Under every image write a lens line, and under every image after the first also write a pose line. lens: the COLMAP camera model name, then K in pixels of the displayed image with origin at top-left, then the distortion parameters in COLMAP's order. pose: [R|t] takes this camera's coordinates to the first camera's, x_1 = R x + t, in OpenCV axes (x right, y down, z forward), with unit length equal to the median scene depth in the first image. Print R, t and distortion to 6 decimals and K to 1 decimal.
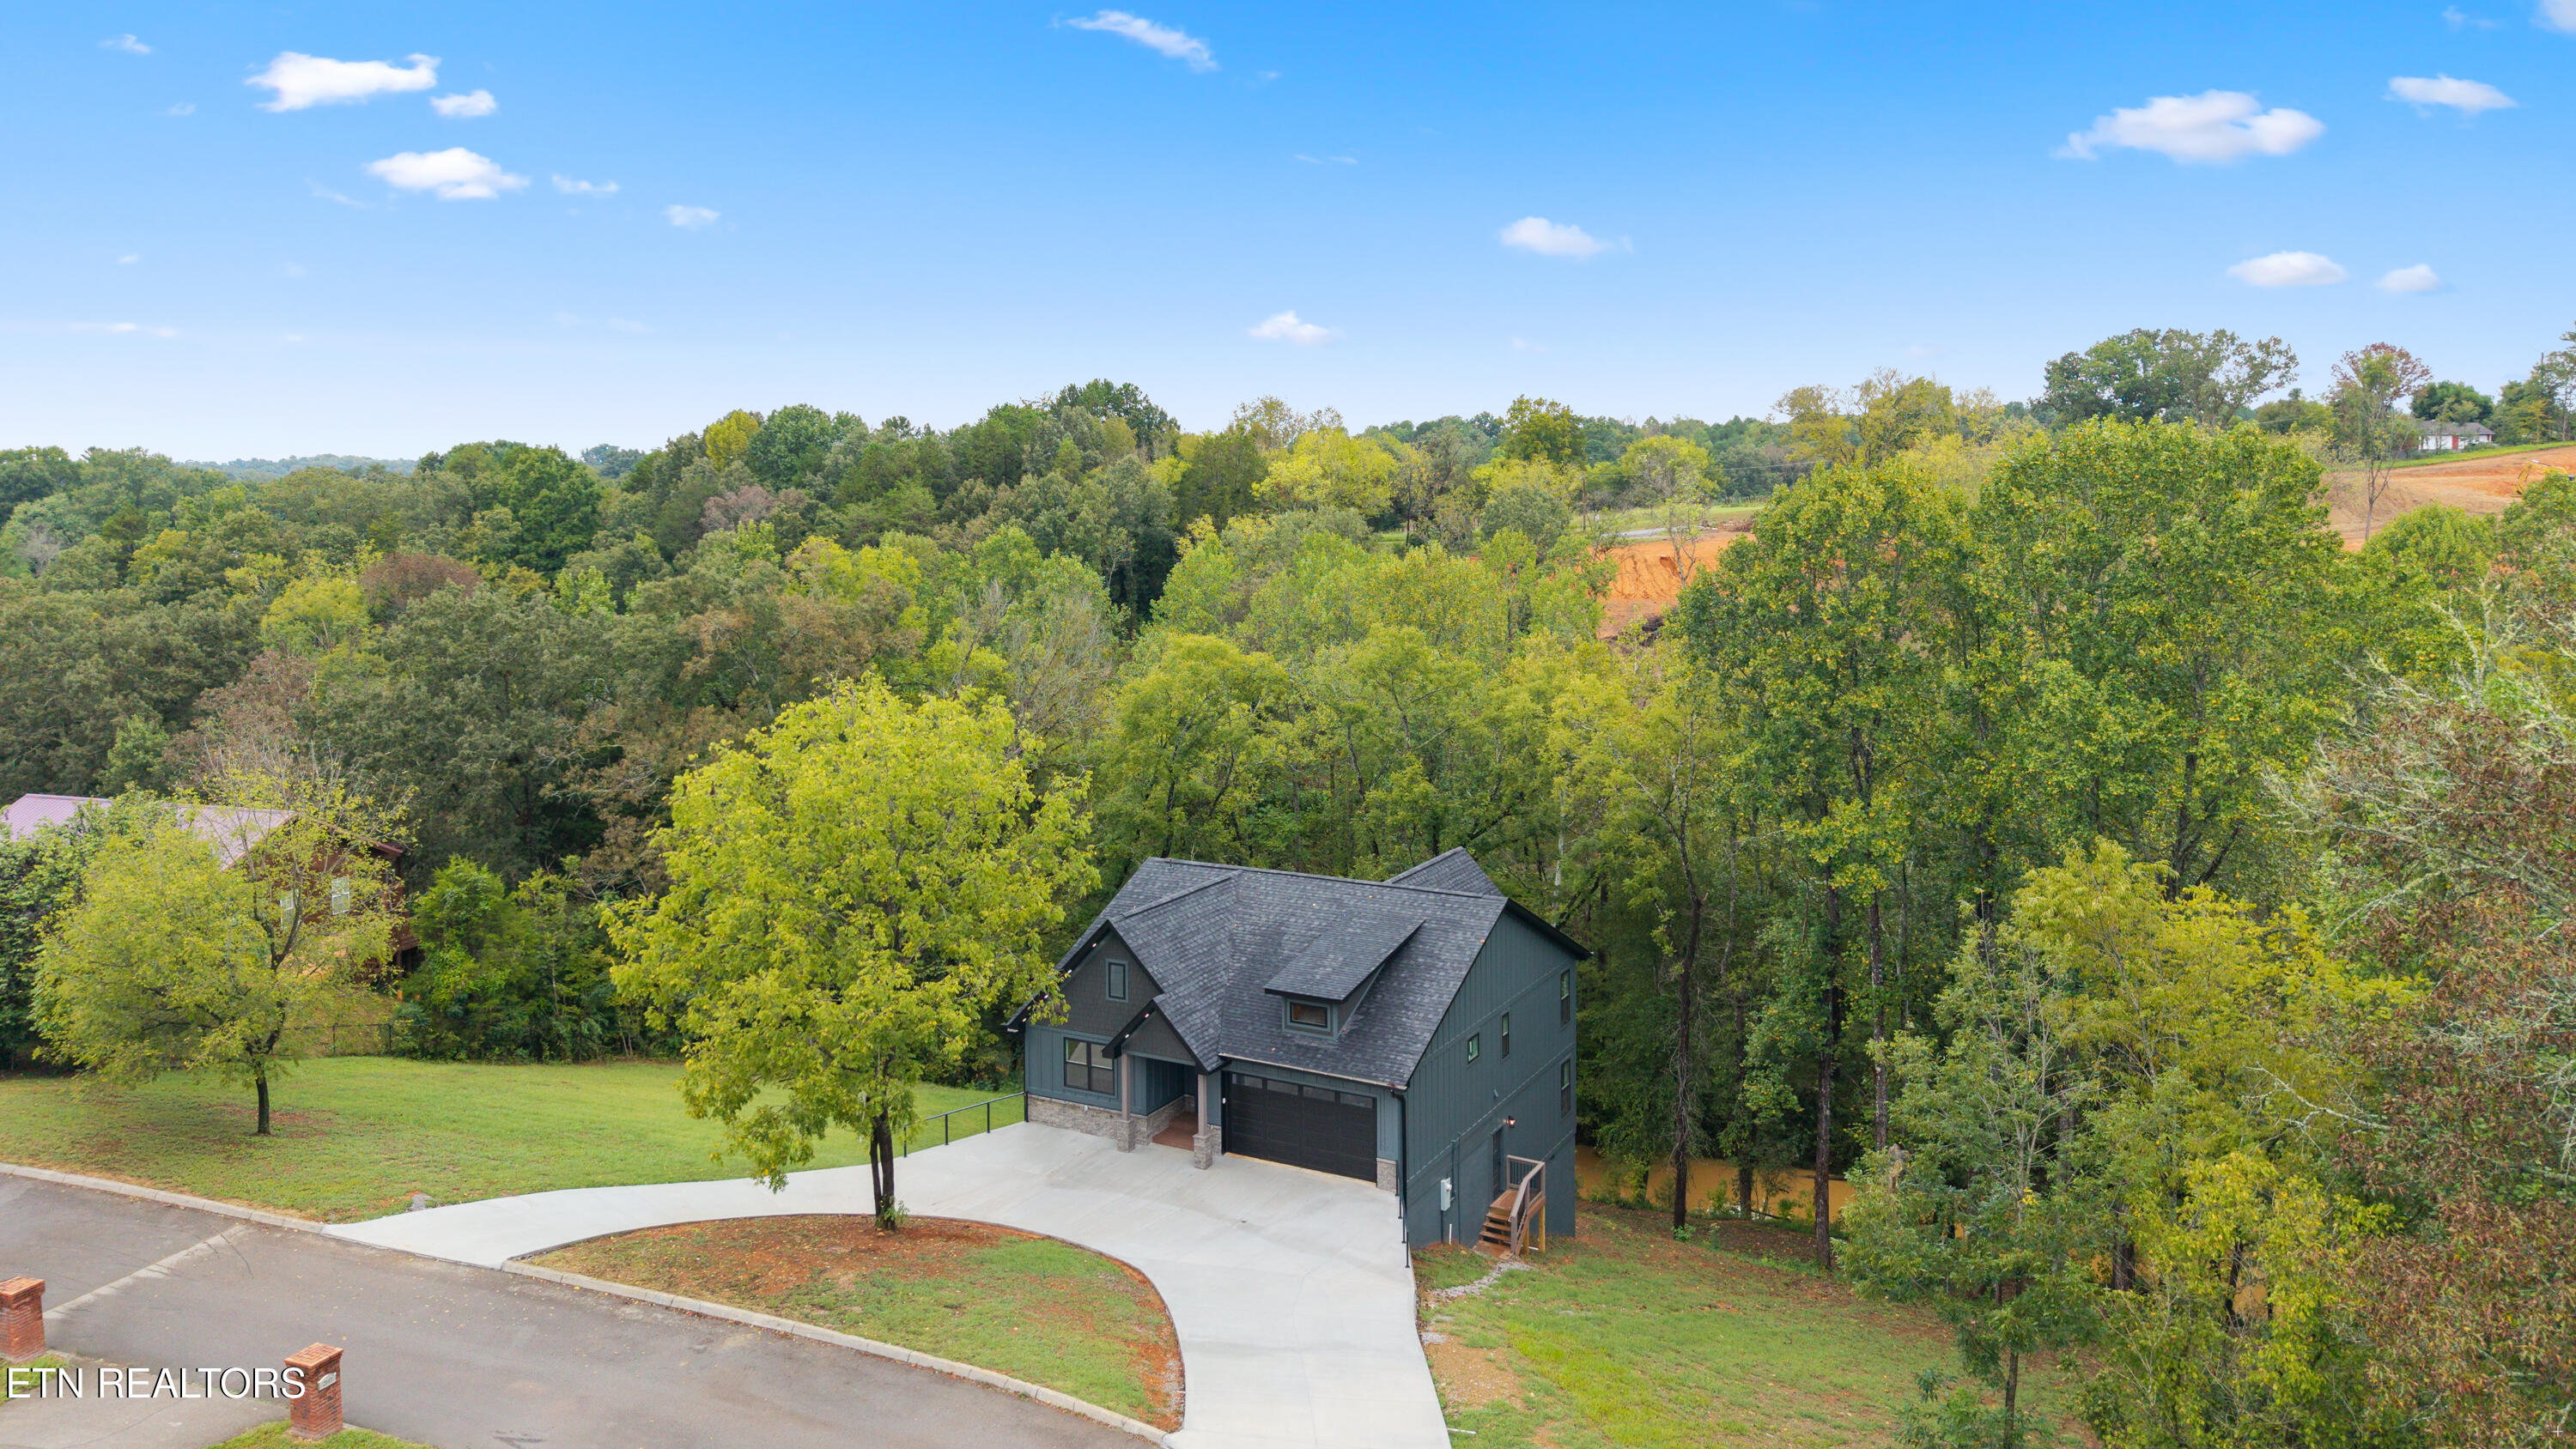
lens RADIAL K [[1823.2, 0, 1284.1], [0, 1823.2, 720.0], [0, 0, 1]] dist [0.032131, -0.025481]
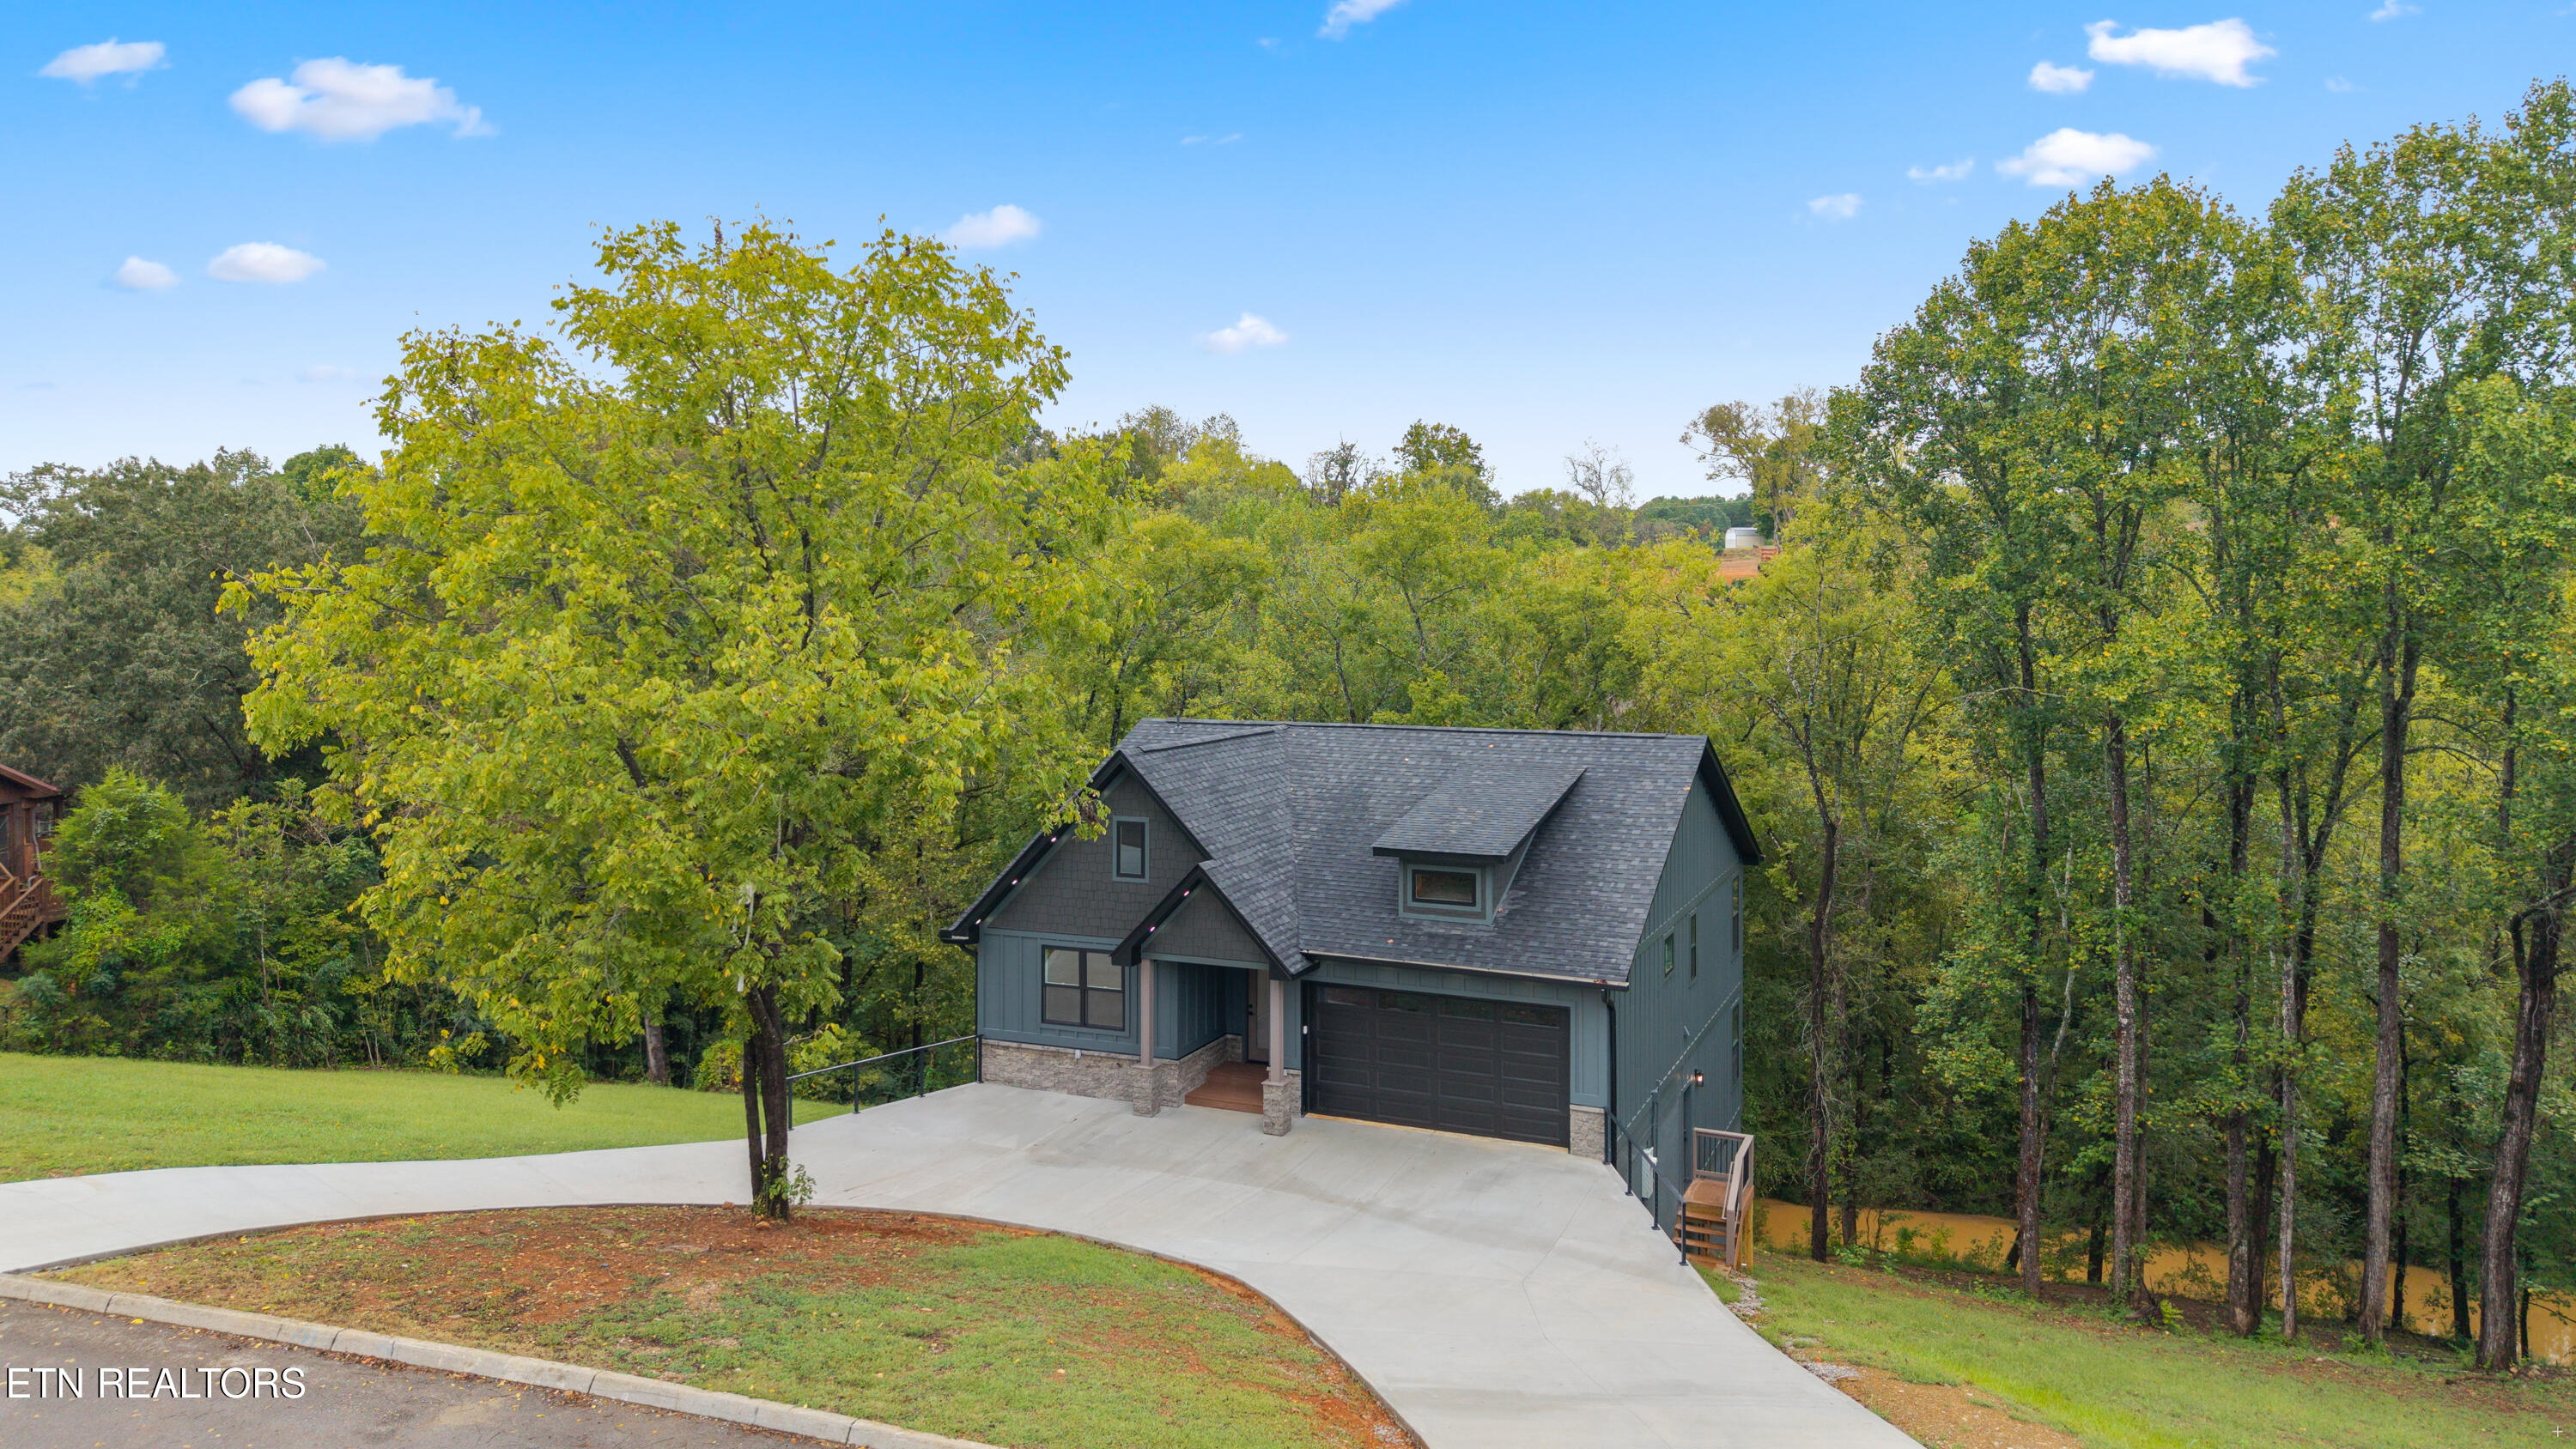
lens RADIAL K [[1823.2, 0, 1293.9], [0, 1823.2, 724.5], [0, 0, 1]] dist [0.032131, -0.025481]
pose [[0.995836, 0.001240, 0.091153, -0.095020], [0.003554, 0.998619, -0.052409, 0.136087], [-0.091092, 0.052514, 0.994457, 0.364971]]
